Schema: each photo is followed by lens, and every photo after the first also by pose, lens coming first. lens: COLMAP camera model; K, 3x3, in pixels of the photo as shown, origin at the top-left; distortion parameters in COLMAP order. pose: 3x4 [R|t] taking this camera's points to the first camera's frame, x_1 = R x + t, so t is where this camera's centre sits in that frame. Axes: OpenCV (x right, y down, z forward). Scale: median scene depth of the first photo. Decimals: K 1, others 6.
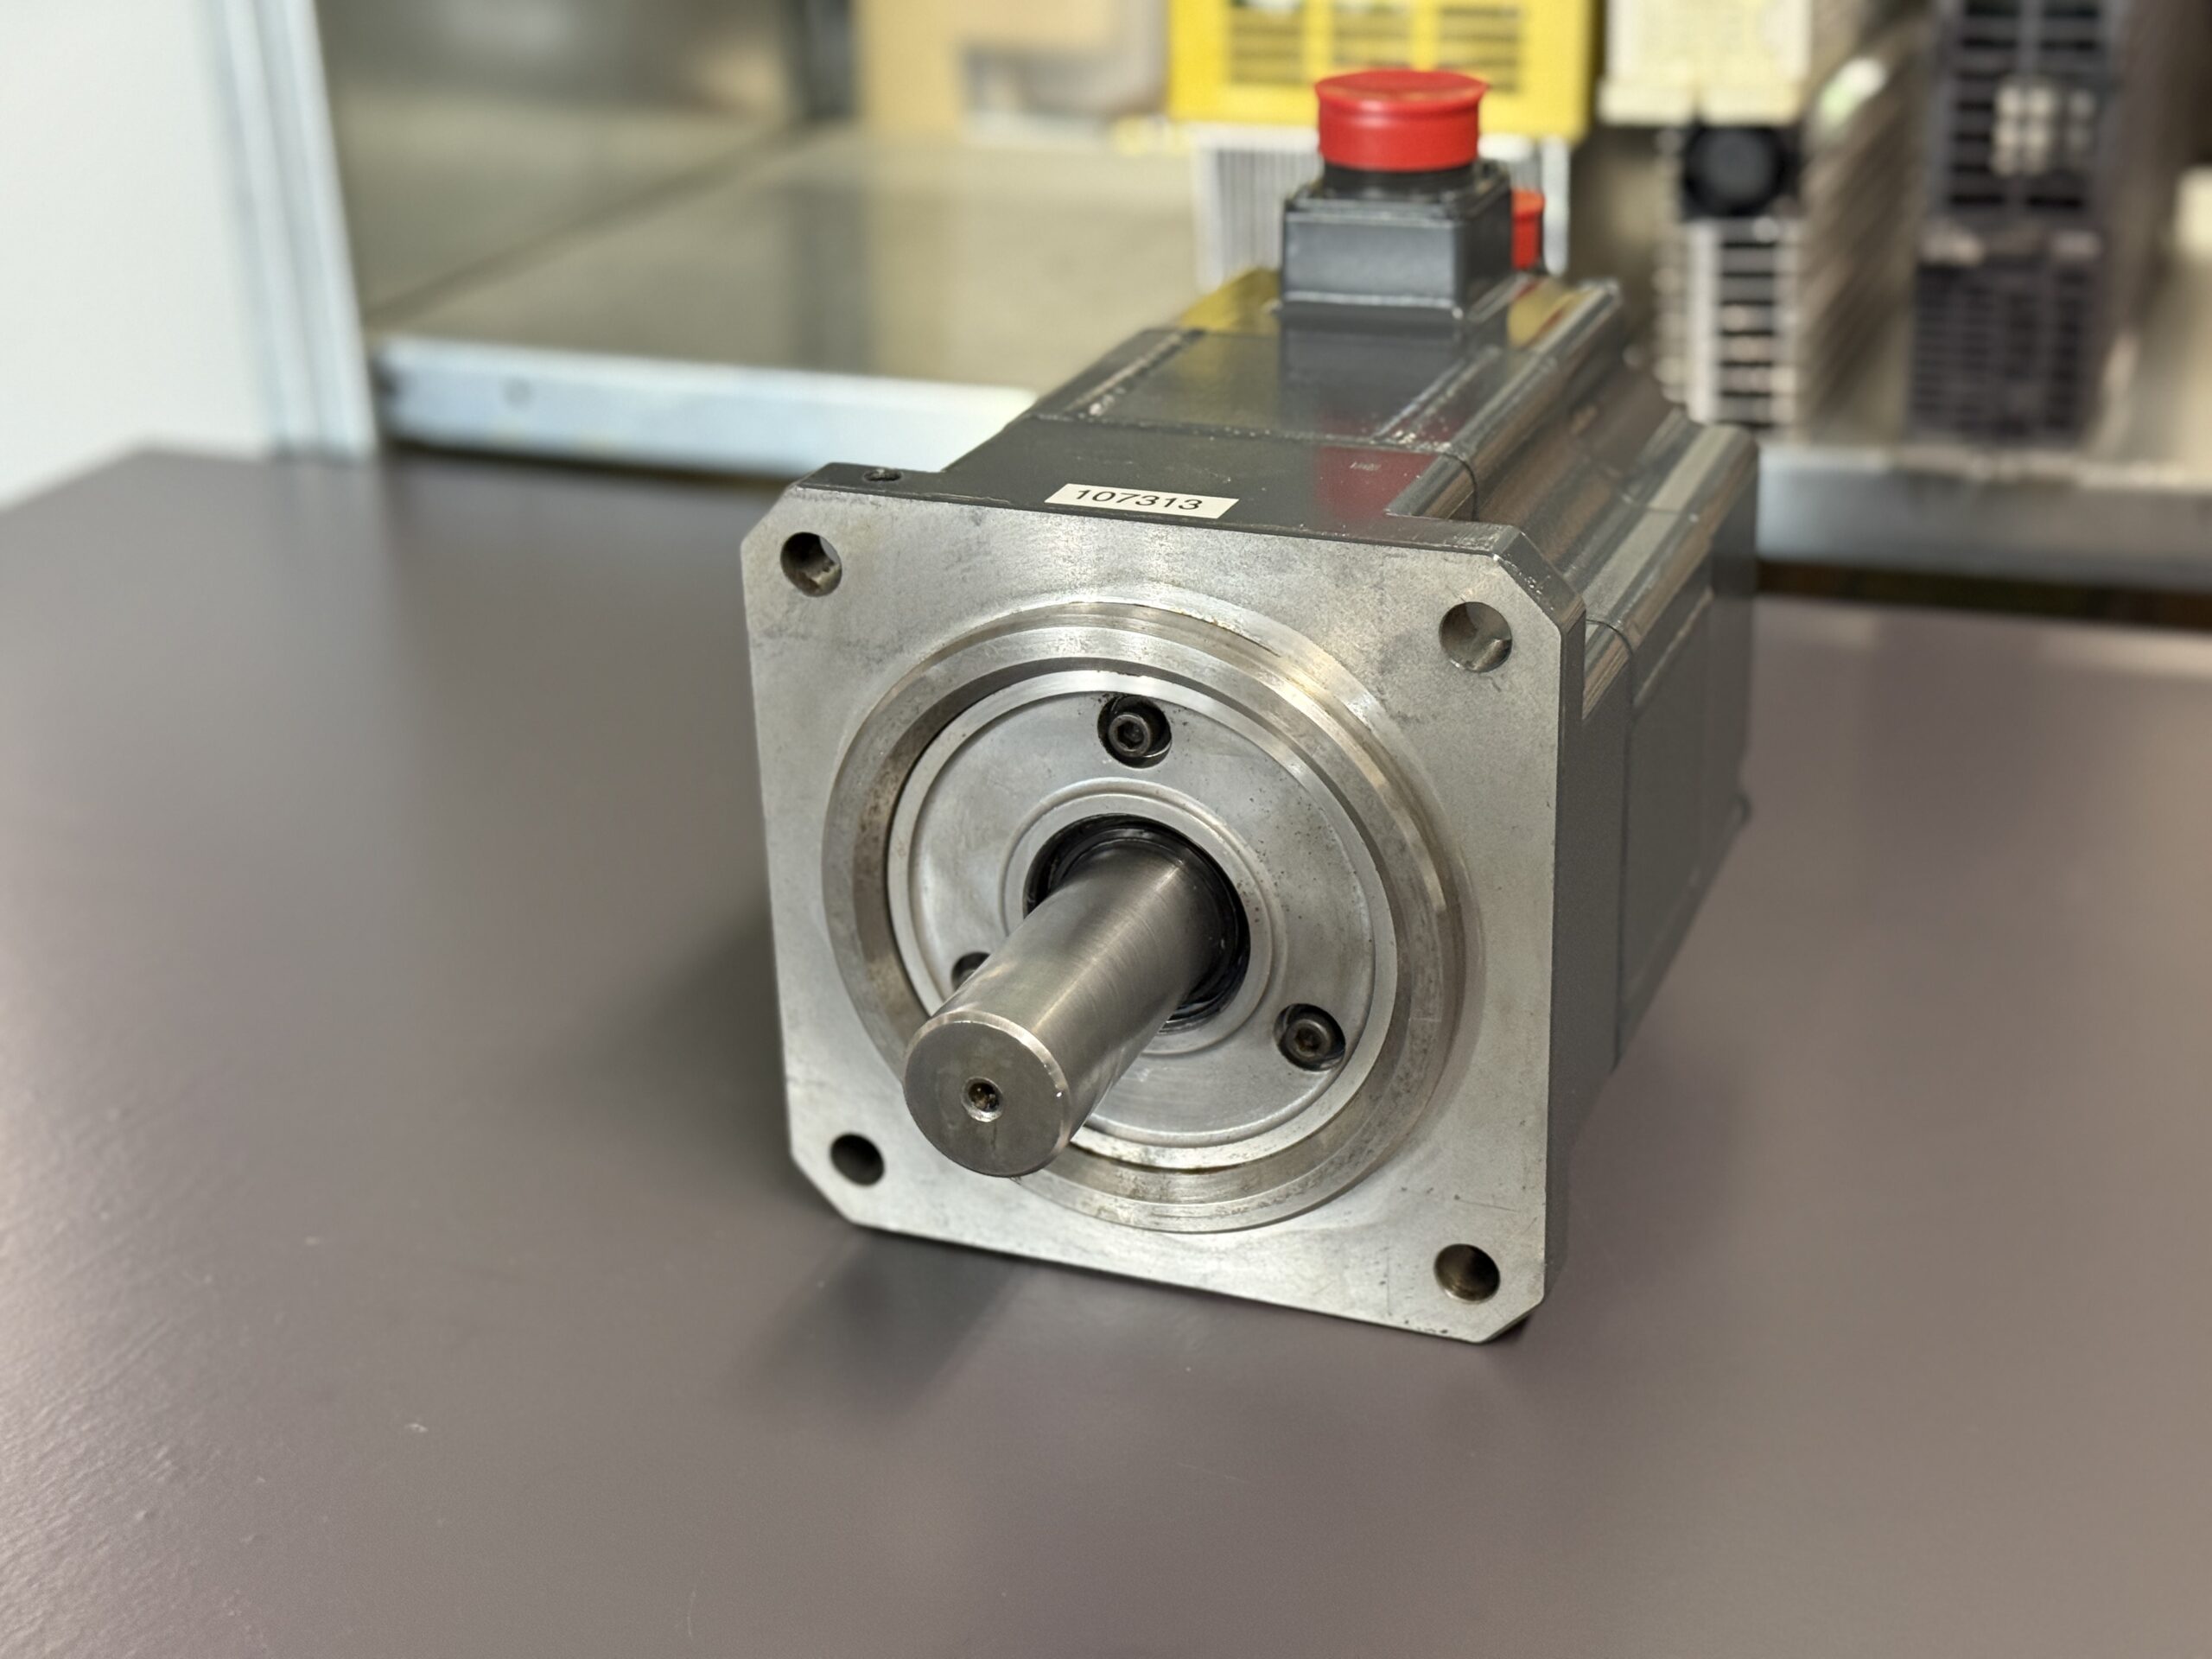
lens RADIAL K [[3266.3, 0, 1106.0], [0, 3266.3, 829.5], [0, 0, 1]] dist [0.102041, 0.024803]
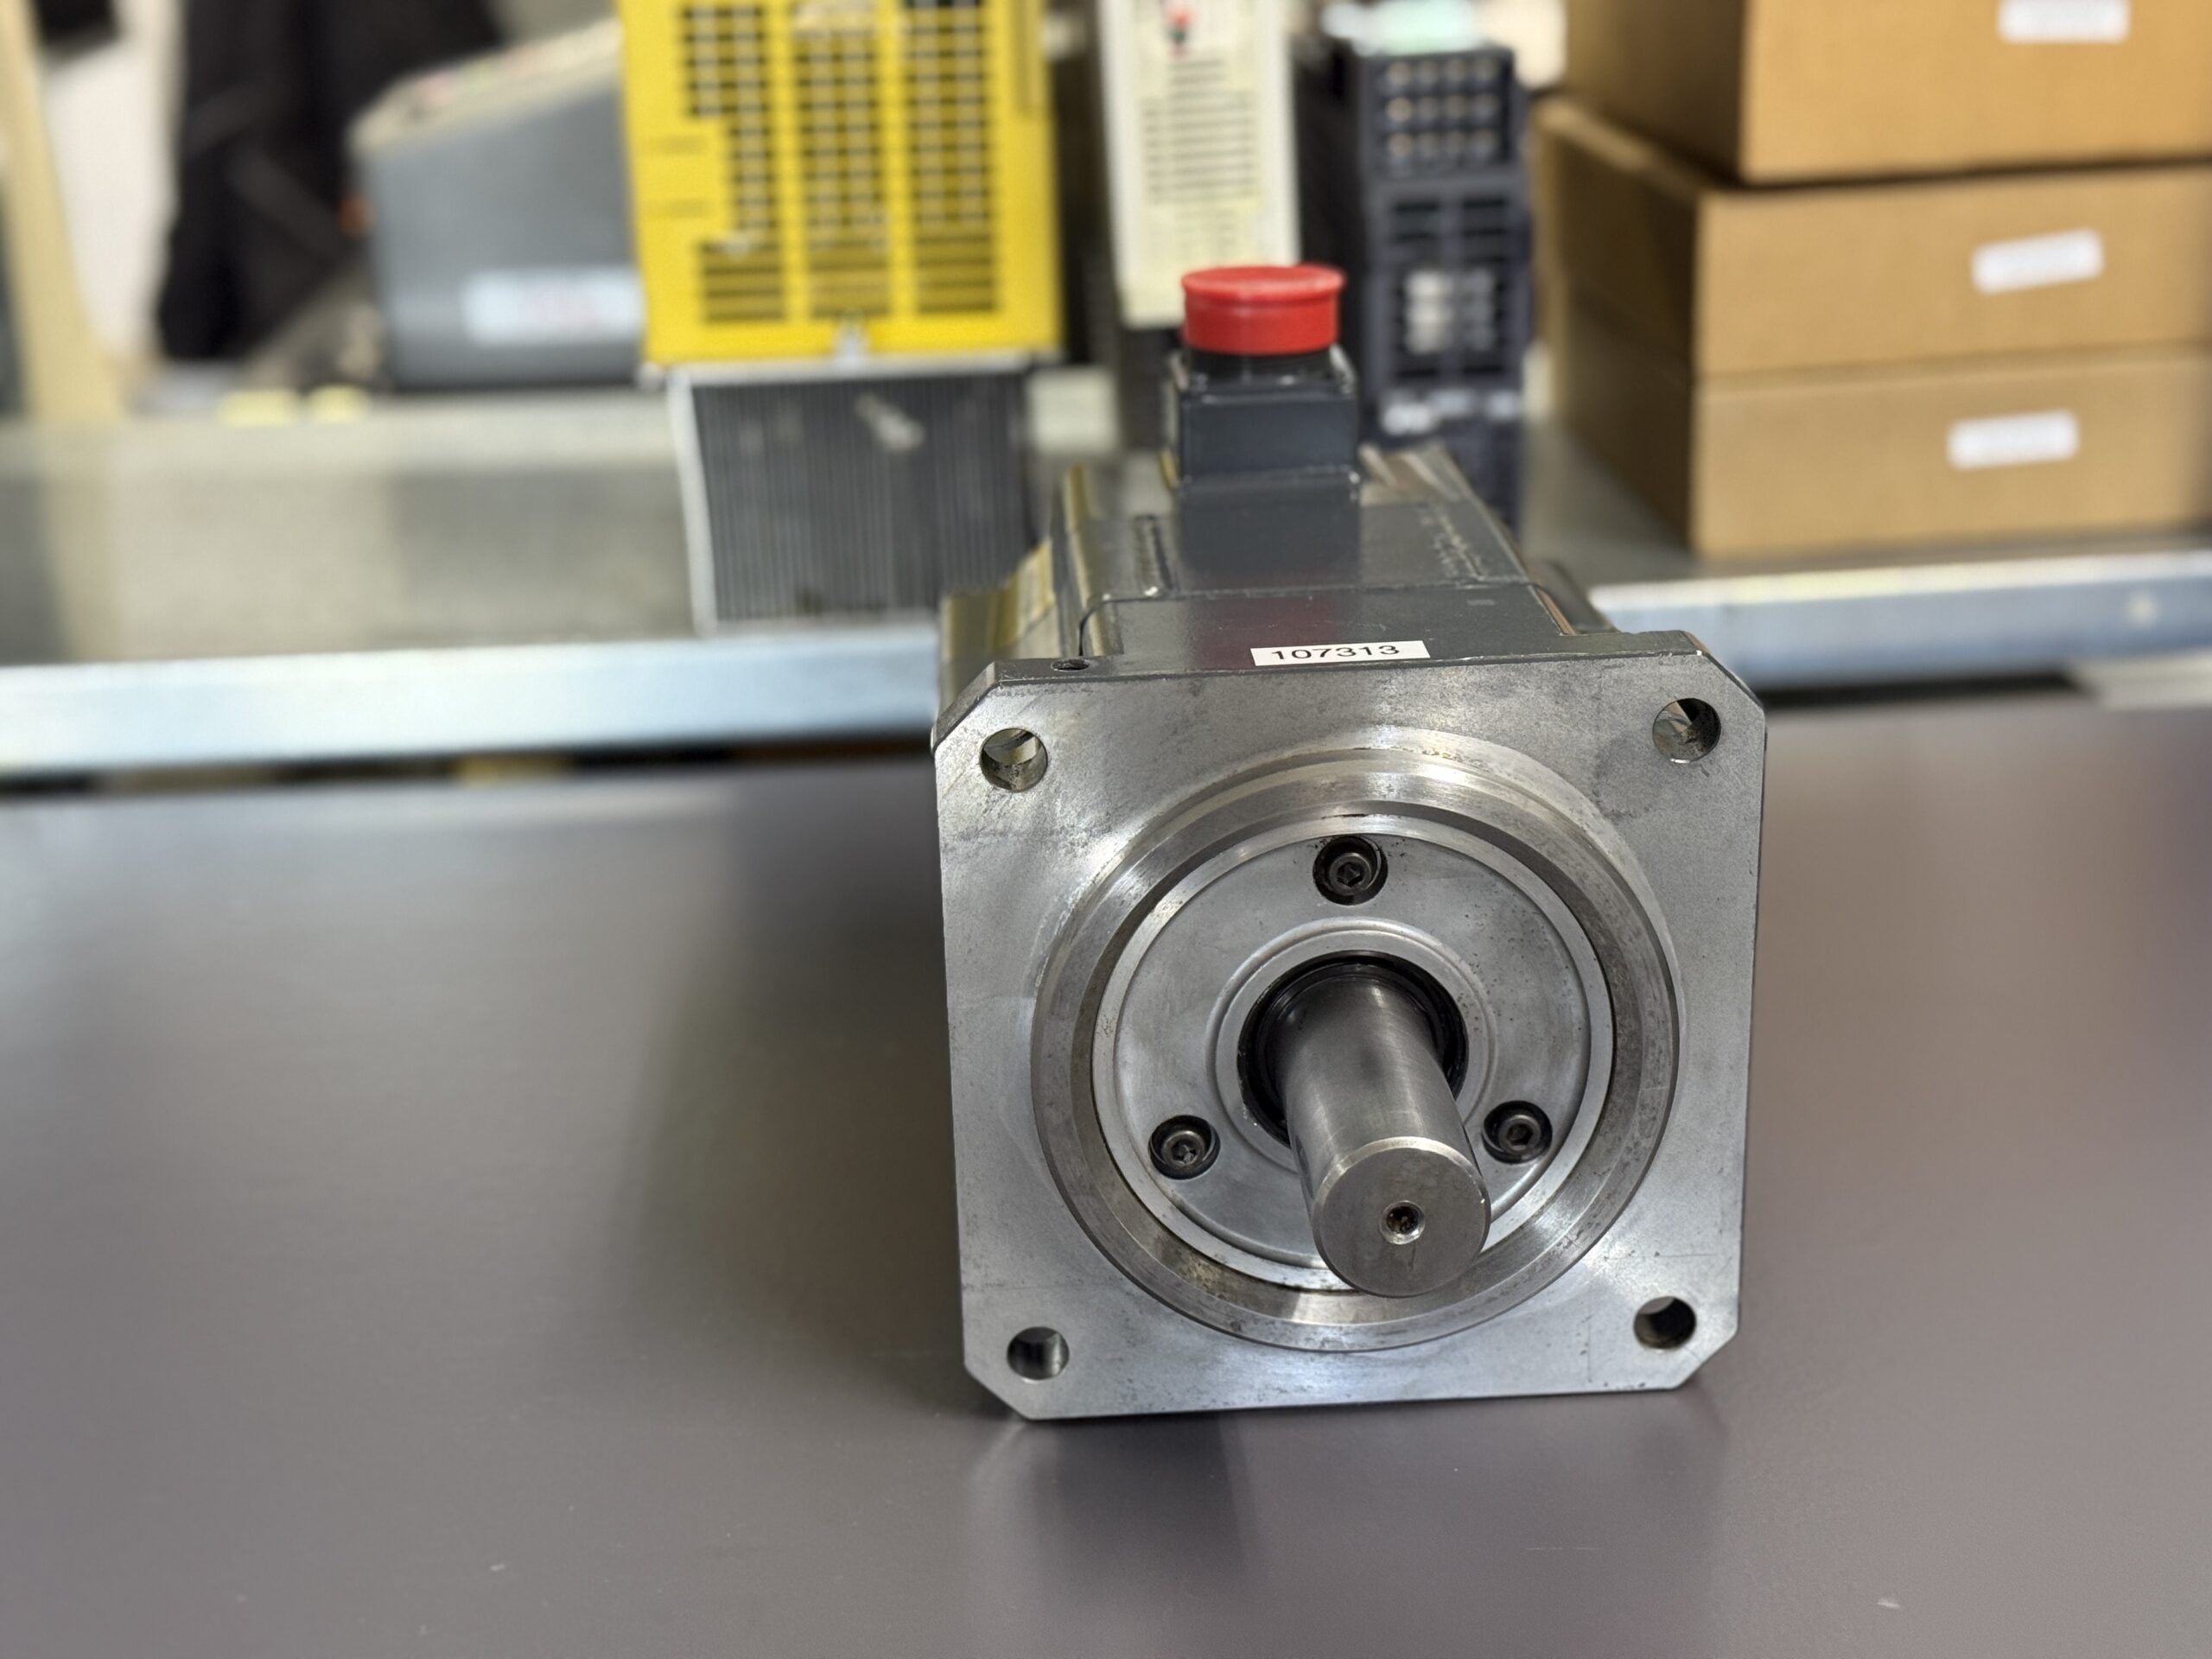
lens RADIAL K [[3266.3, 0, 1106.0], [0, 3266.3, 829.5], [0, 0, 1]] dist [0.102041, 0.024803]
pose [[0.898857, -0.140285, 0.415183, -0.494320], [0.173658, 0.983843, -0.043536, -0.010788], [-0.402368, 0.111232, 0.908696, 0.069213]]
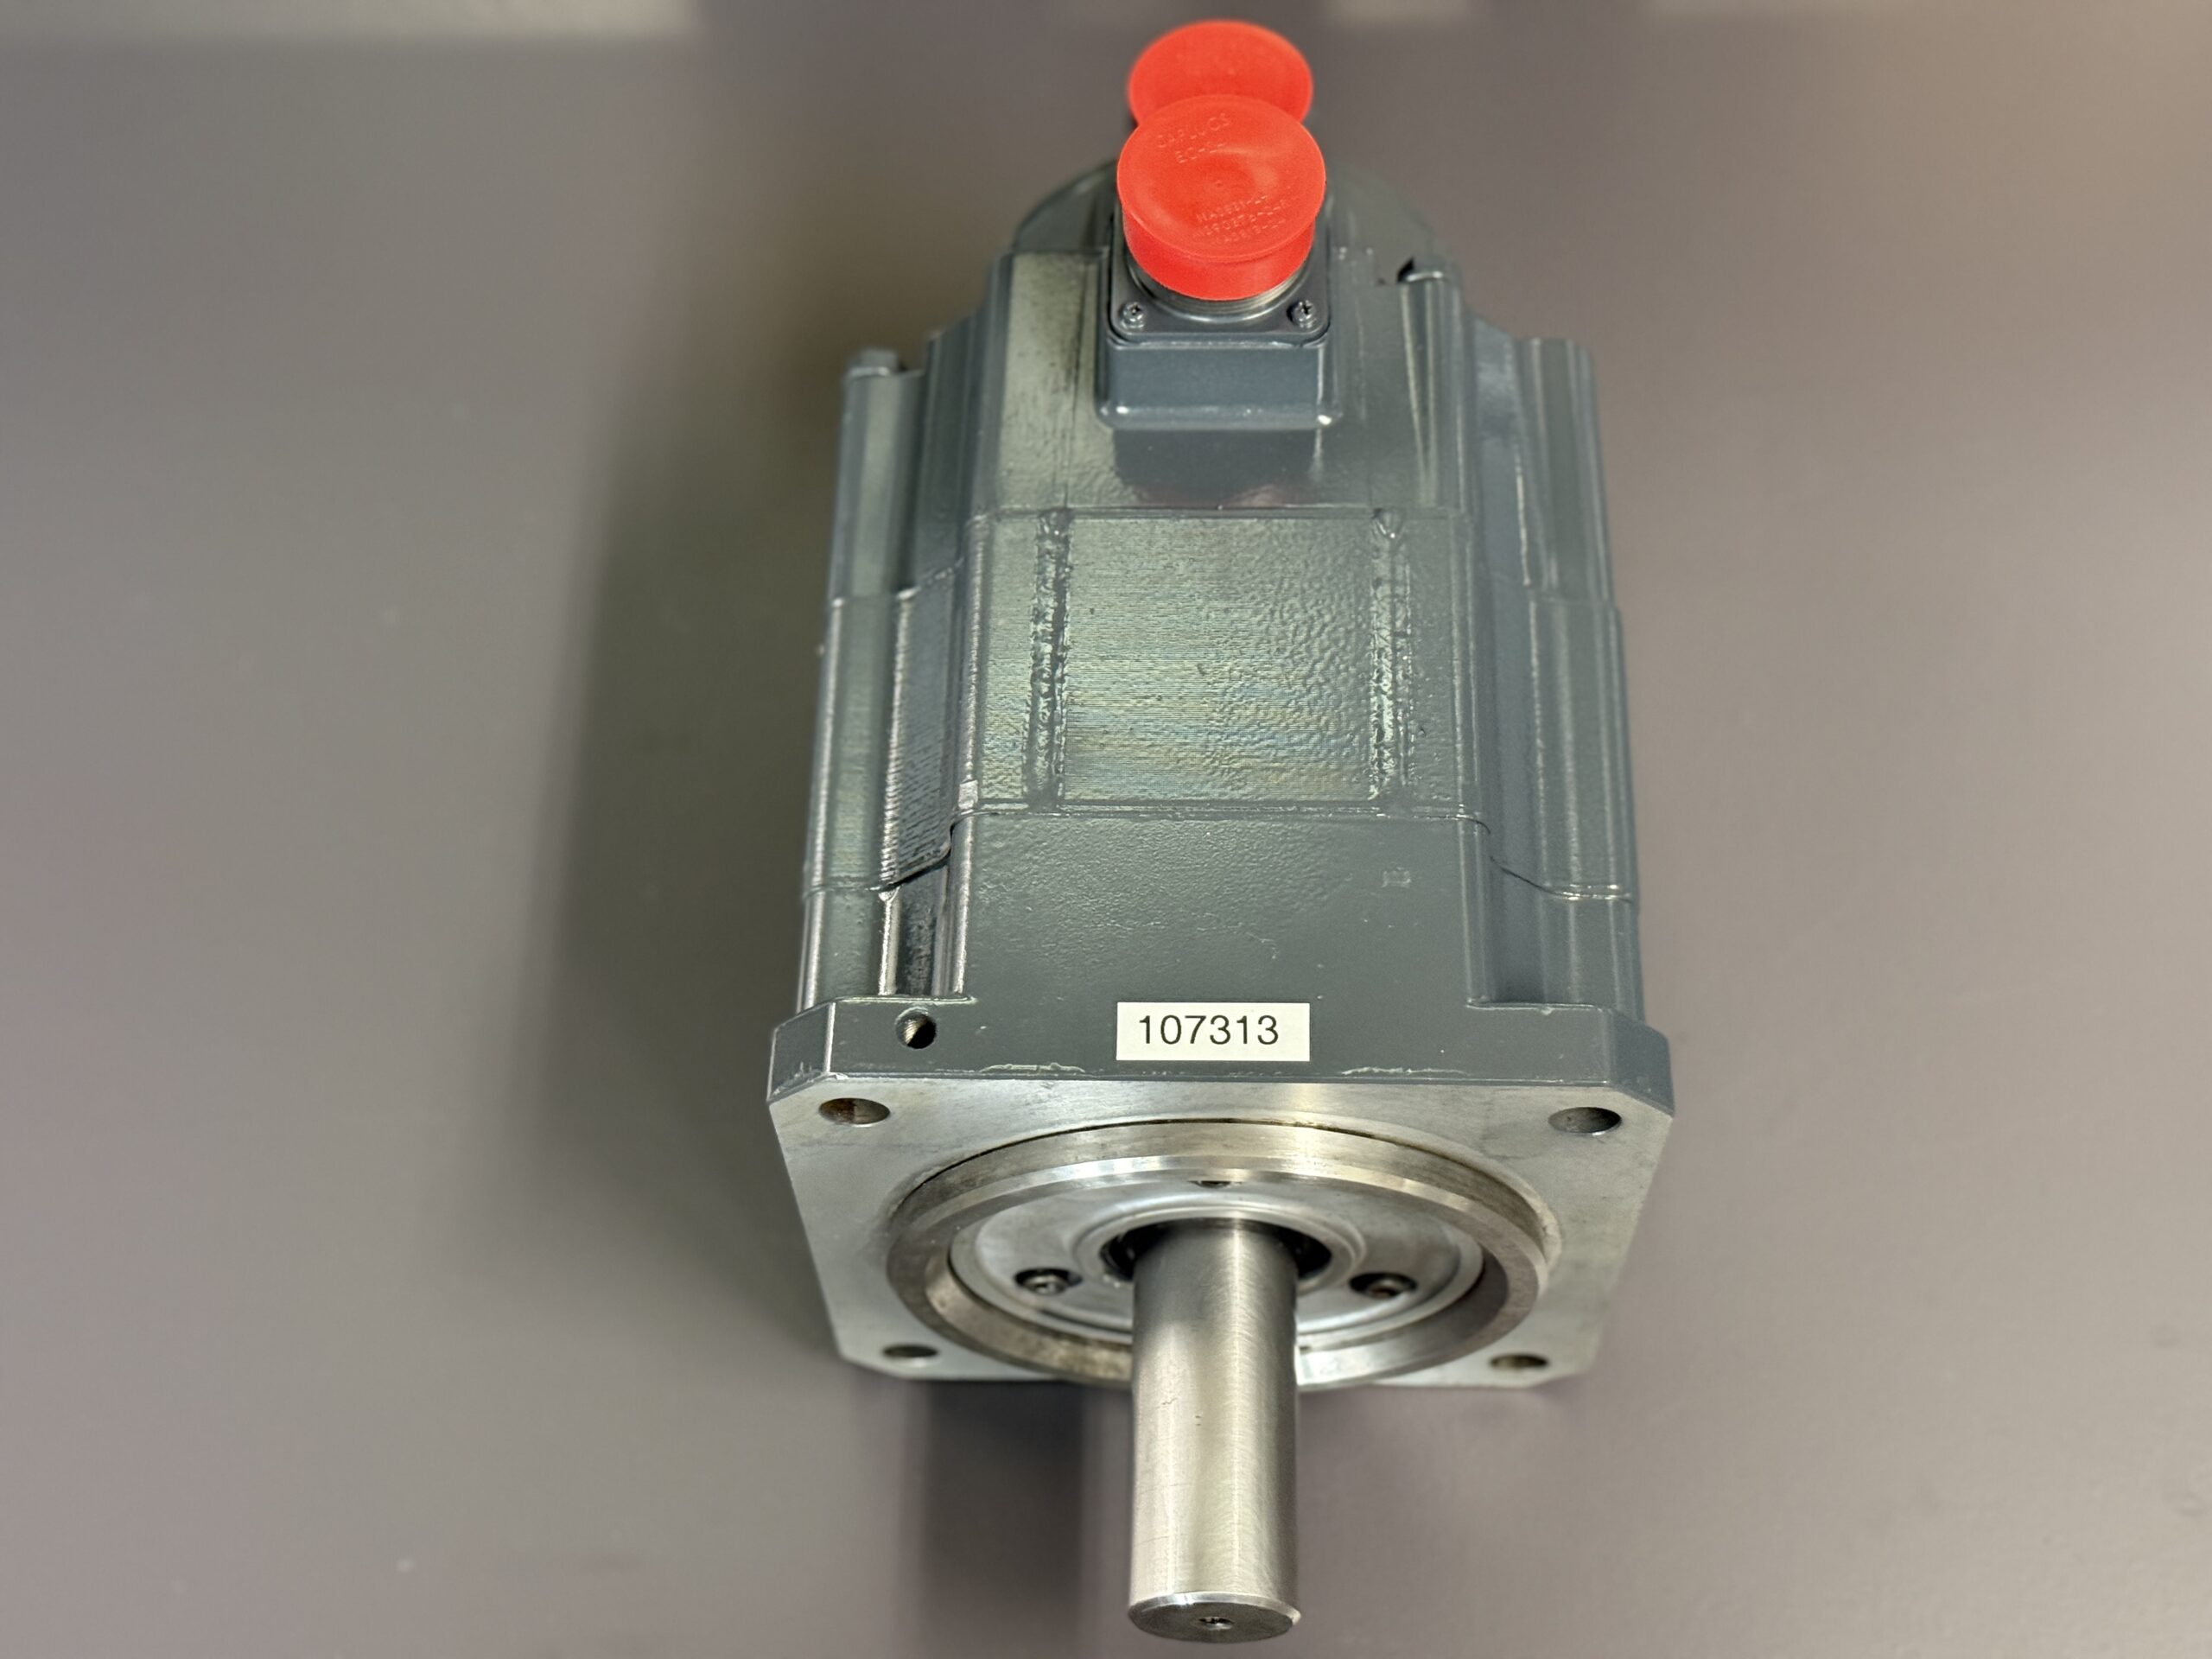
lens RADIAL K [[3266.3, 0, 1106.0], [0, 3266.3, 829.5], [0, 0, 1]] dist [0.102041, 0.024803]
pose [[0.934099, -0.307525, 0.181349, -0.170681], [0.136905, 0.777674, 0.613579, -0.723604], [-0.329722, -0.548316, 0.768526, 0.295265]]
